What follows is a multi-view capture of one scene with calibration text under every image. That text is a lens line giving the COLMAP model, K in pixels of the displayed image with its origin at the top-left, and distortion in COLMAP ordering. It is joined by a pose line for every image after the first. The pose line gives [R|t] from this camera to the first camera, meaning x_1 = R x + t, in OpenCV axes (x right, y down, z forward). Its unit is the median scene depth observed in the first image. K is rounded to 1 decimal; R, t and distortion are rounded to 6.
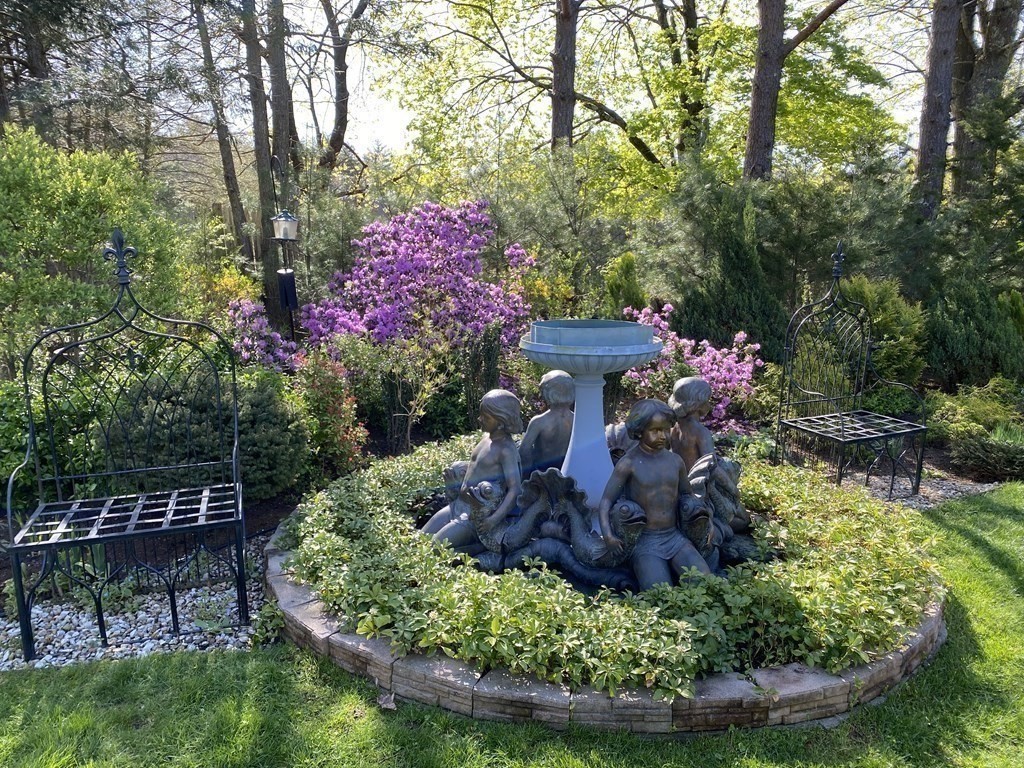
lens RADIAL K [[787.3, 0, 503.8], [0, 787.3, 380.4], [0, 0, 1]] dist [0.044991, -0.033233]
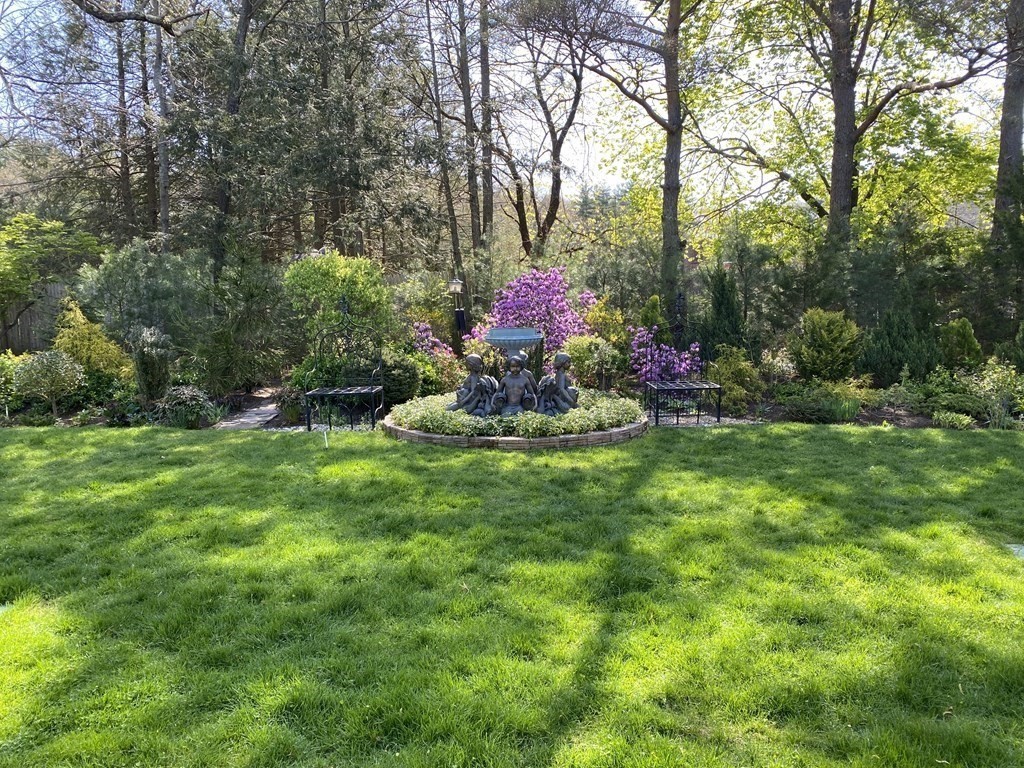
lens RADIAL K [[787.3, 0, 512.4], [0, 787.3, 384.7], [0, 0, 1]] dist [0.044991, -0.033233]
pose [[0.930748, 0.027212, -0.364647, 0.486452], [-0.041458, 0.998650, -0.031297, 0.086314], [0.363303, 0.044247, 0.930620, -0.617839]]
